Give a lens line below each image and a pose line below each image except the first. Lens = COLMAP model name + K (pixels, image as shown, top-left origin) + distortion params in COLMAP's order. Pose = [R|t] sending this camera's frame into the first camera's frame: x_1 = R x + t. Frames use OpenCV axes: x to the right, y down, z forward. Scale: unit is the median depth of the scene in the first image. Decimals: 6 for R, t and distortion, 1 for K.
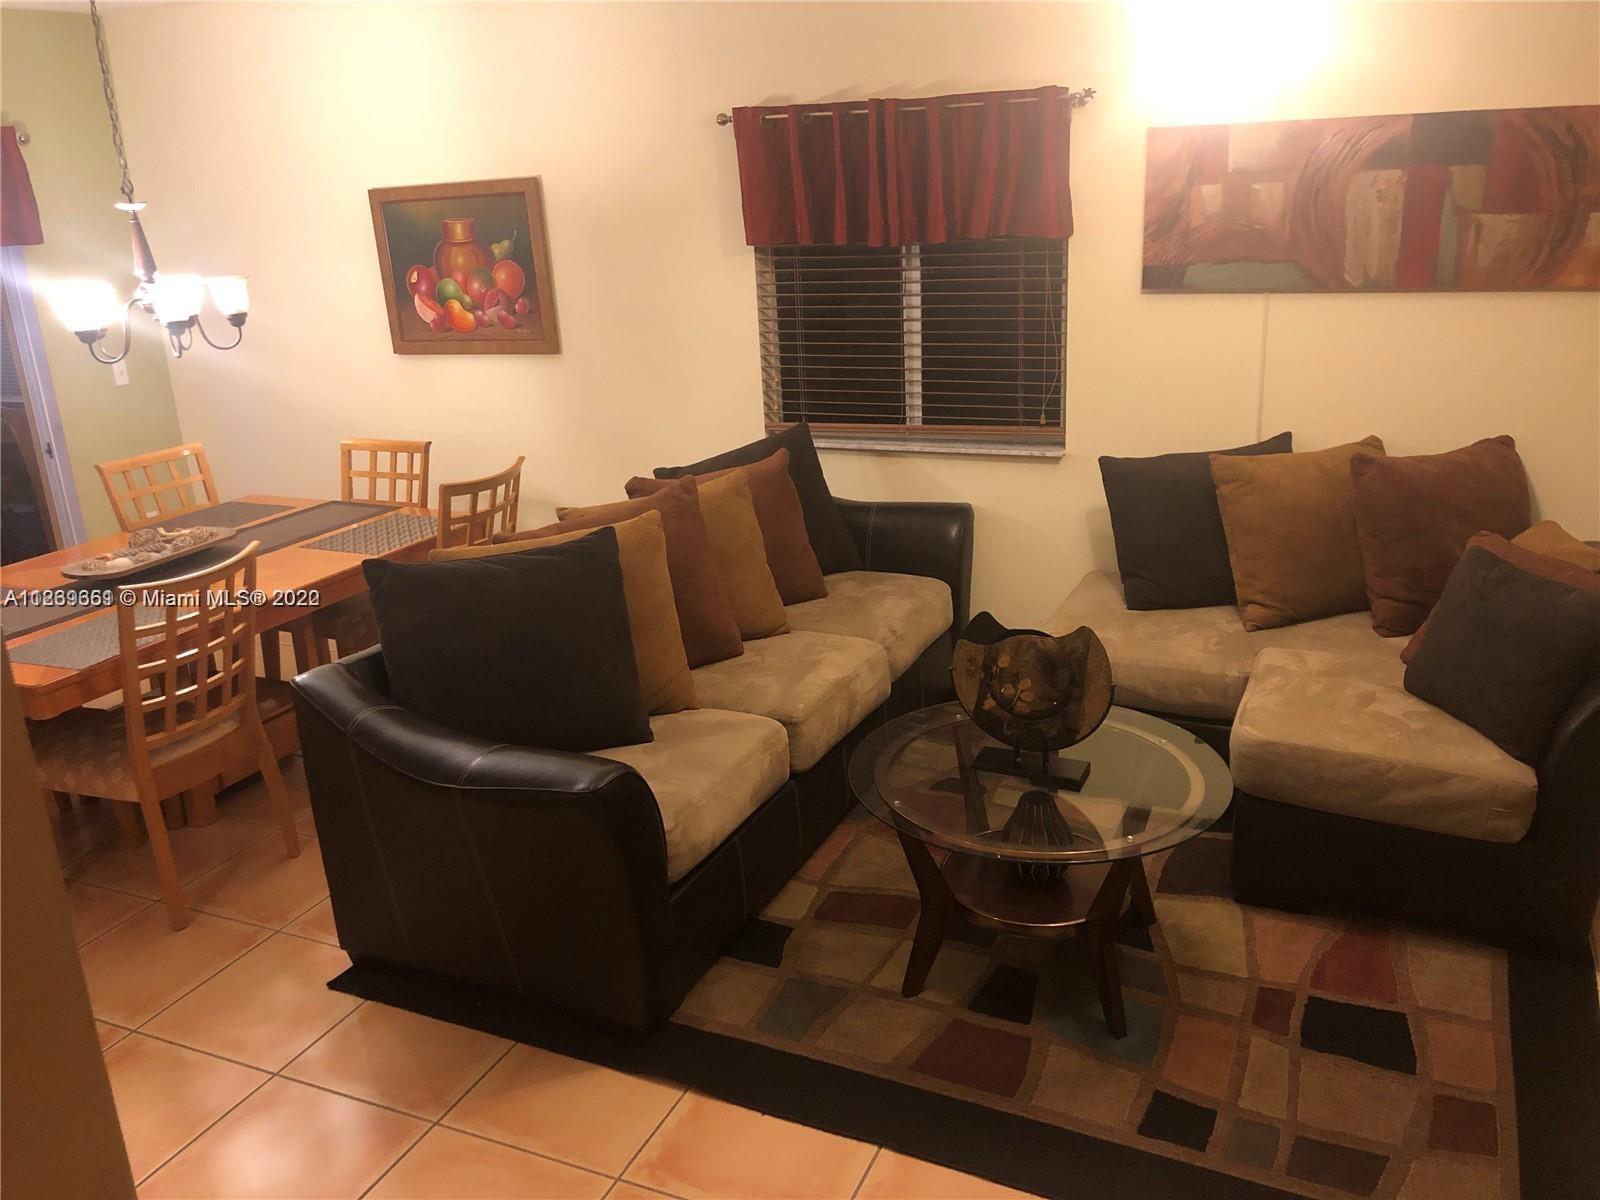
lens RADIAL K [[1298.1, 0, 782.9], [0, 1298.1, 584.7], [0, 0, 1]] dist [0.038917, -0.053458]
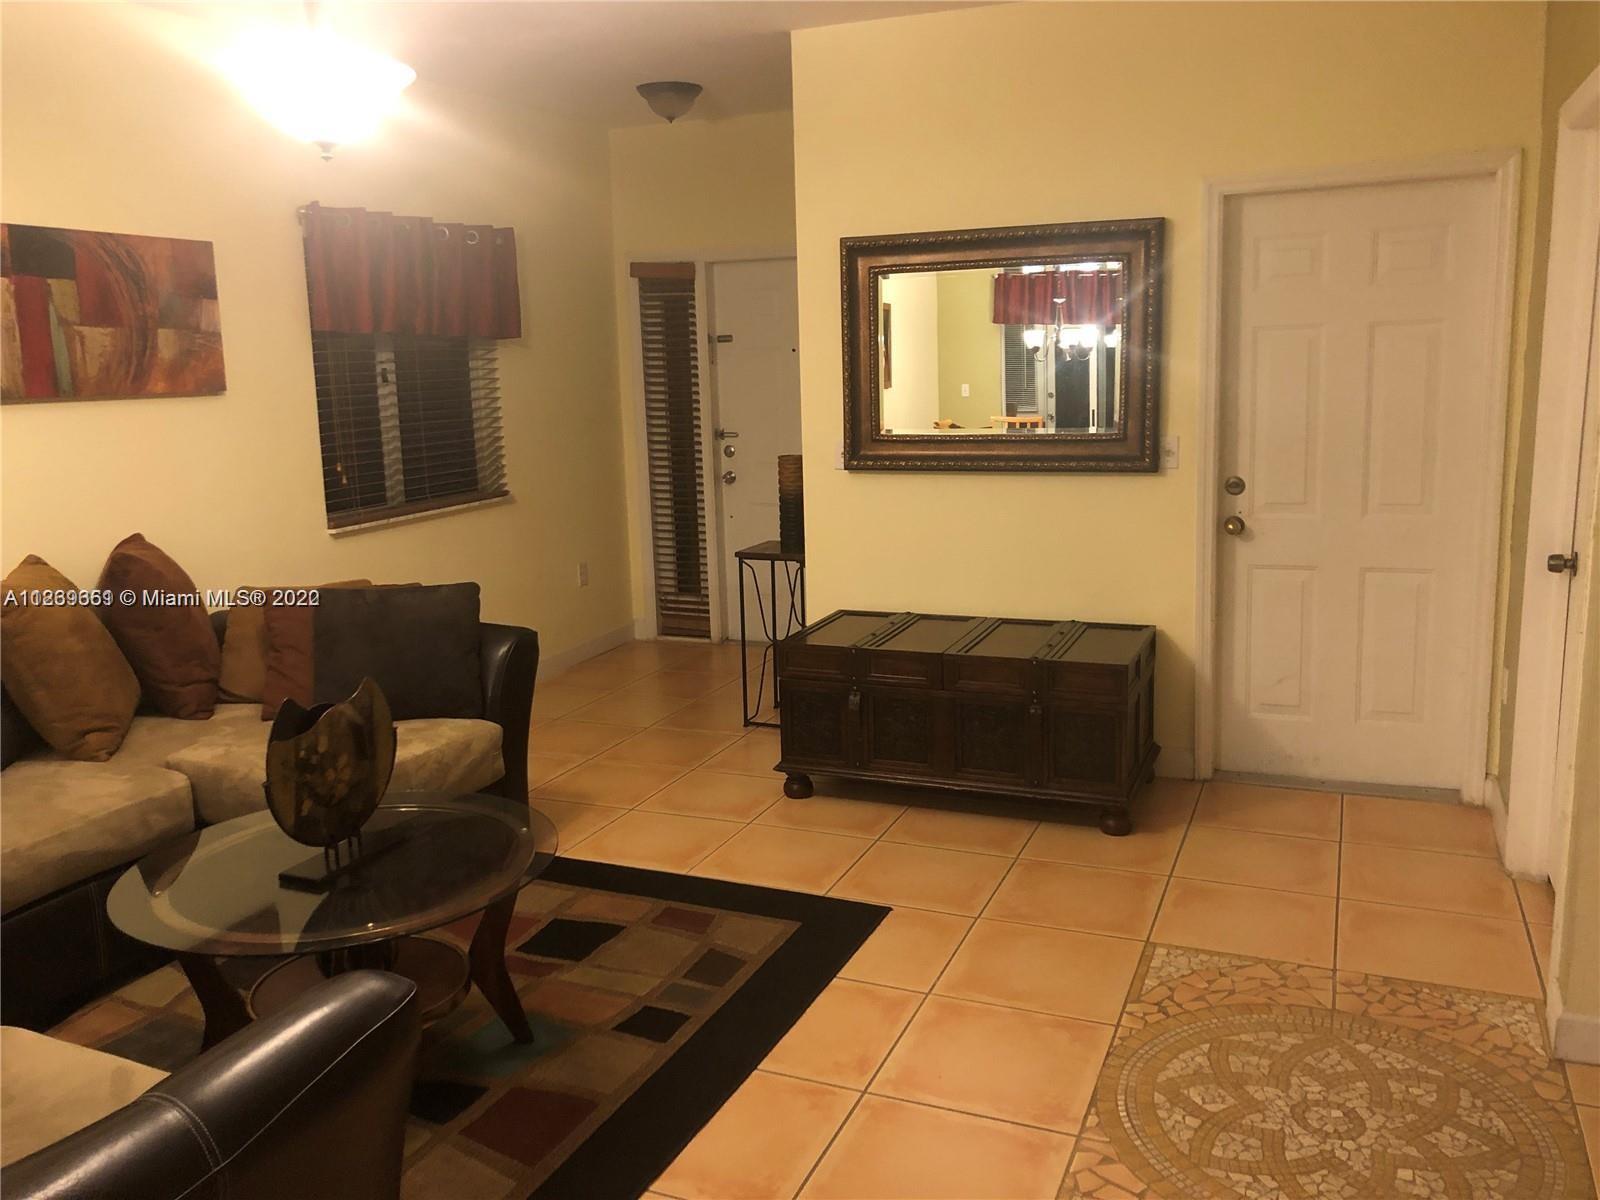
lens RADIAL K [[1298.1, 0, 810.5], [0, 1298.1, 587.5], [0, 0, 1]] dist [0.038917, -0.053458]
pose [[-0.043361, -0.129444, 0.990638, -0.546014], [0.326309, 0.935355, 0.136503, -0.040871], [-0.944268, 0.329173, 0.001680, 0.513335]]
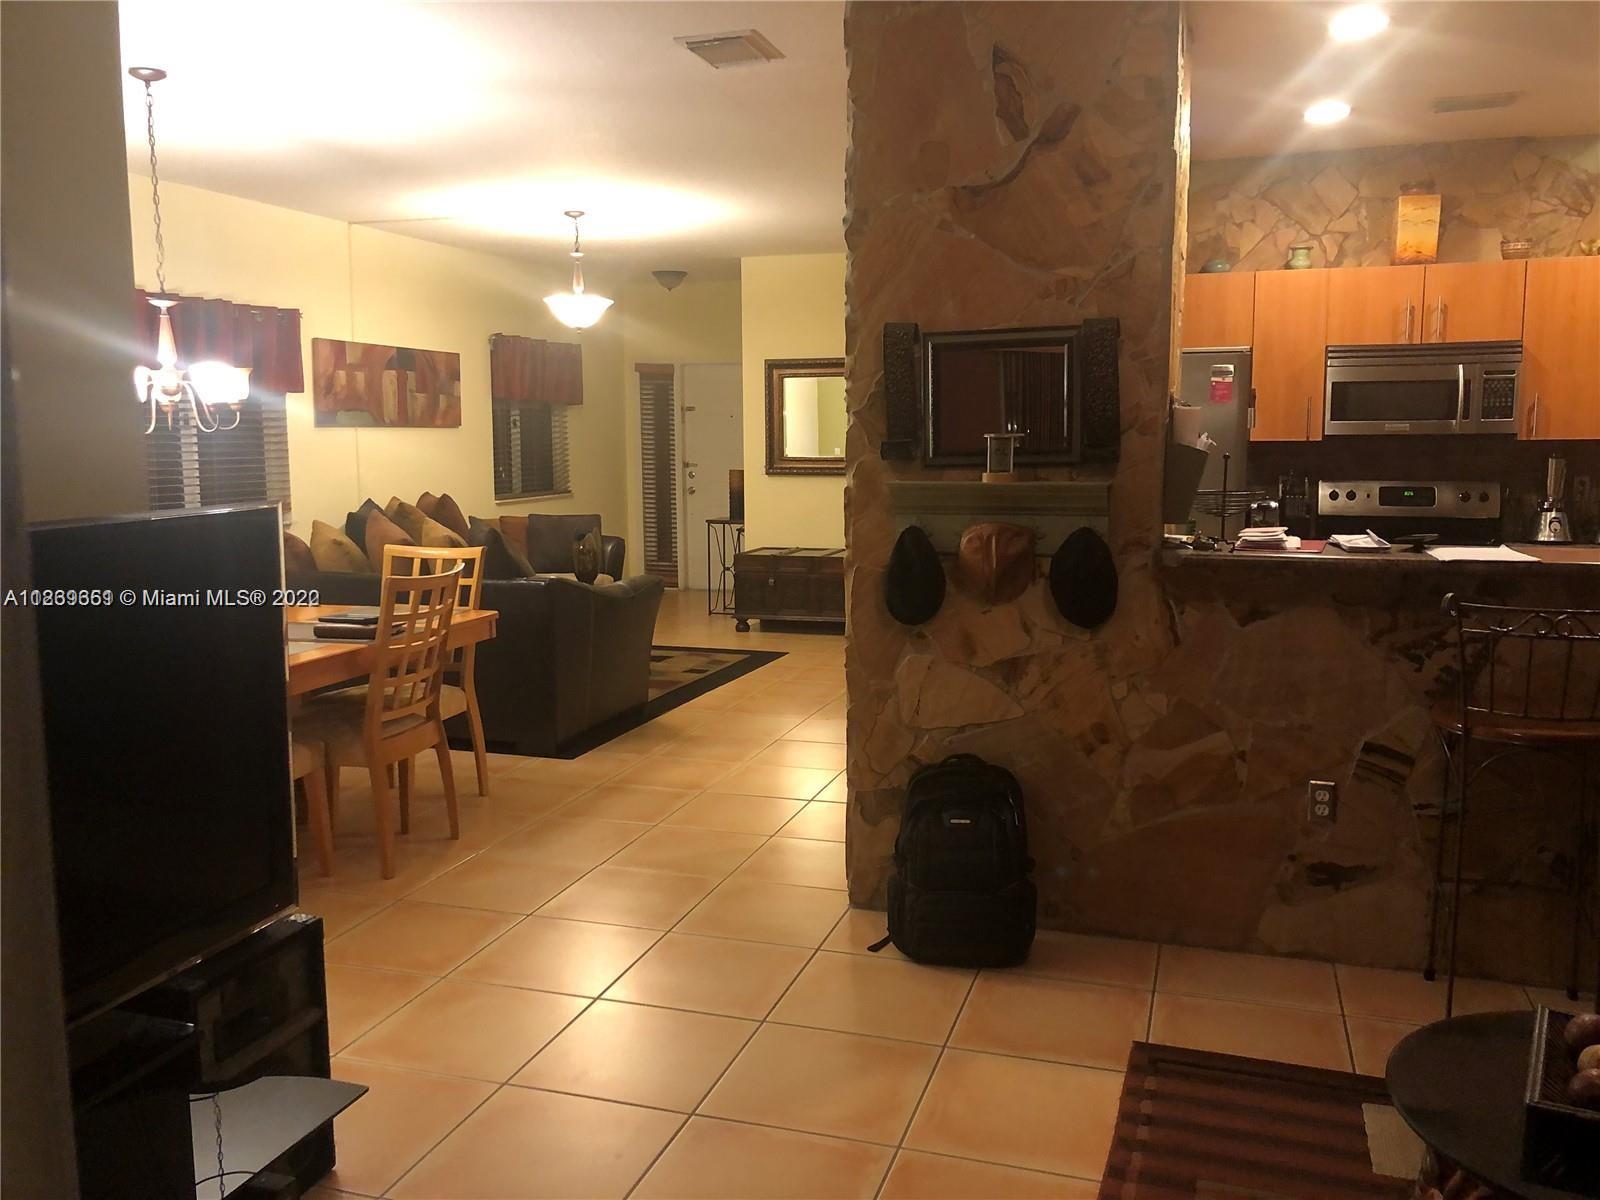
lens RADIAL K [[1298.1, 0, 815.5], [0, 1298.1, 589.0], [0, 0, 1]] dist [0.038917, -0.053458]
pose [[-0.131621, -0.071032, 0.988752, -1.780464], [0.306169, 0.945751, 0.108699, 0.002017], [-0.942834, 0.317033, -0.102733, 0.682980]]
